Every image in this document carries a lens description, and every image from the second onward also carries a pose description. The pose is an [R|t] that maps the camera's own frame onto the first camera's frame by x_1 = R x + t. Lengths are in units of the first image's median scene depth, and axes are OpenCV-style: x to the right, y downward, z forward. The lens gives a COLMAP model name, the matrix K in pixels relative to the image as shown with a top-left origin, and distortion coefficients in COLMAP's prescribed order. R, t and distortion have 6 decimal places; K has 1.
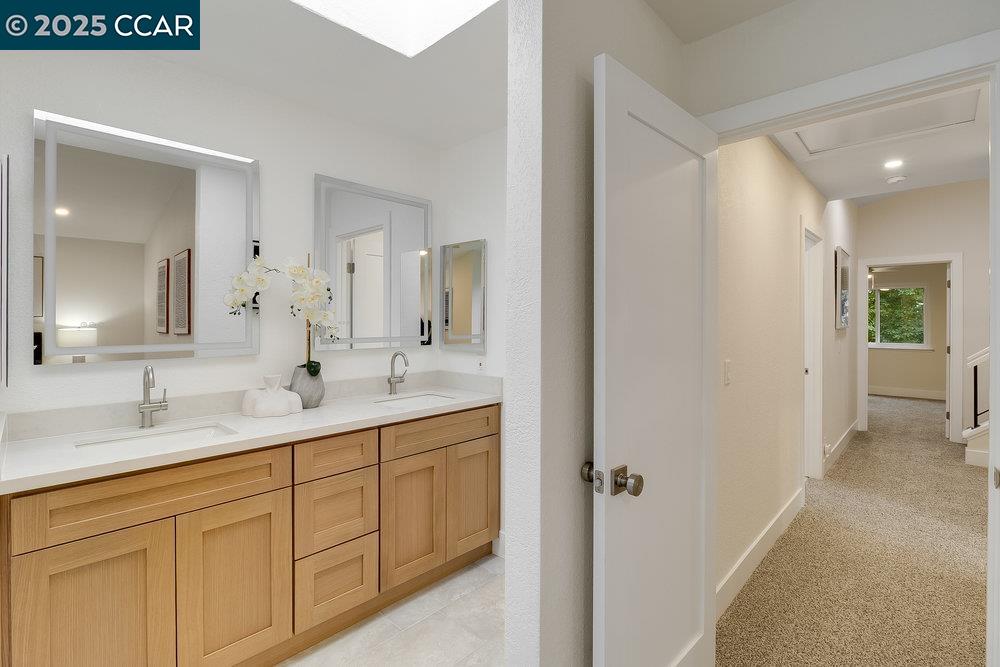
lens RADIAL K [[466.3, 0, 513.3], [0, 466.3, 319.9], [0, 0, 1]] dist [-0.004612, -0.000980]
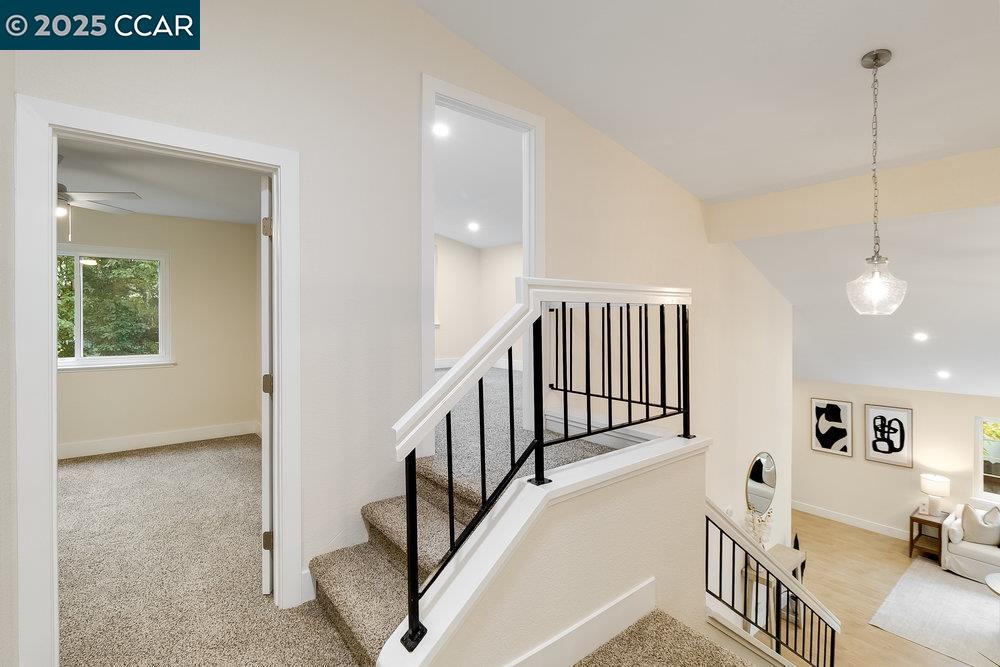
lens RADIAL K [[468.9, 0, 518.7], [0, 468.9, 311.3], [0, 0, 1]] dist [-0.001000, -0.000128]
pose [[0.146606, -0.000394, 0.989195, 0.354713], [0.002159, 0.999998, 0.000078, 0.000507], [-0.989193, 0.002125, 0.146607, 0.458733]]
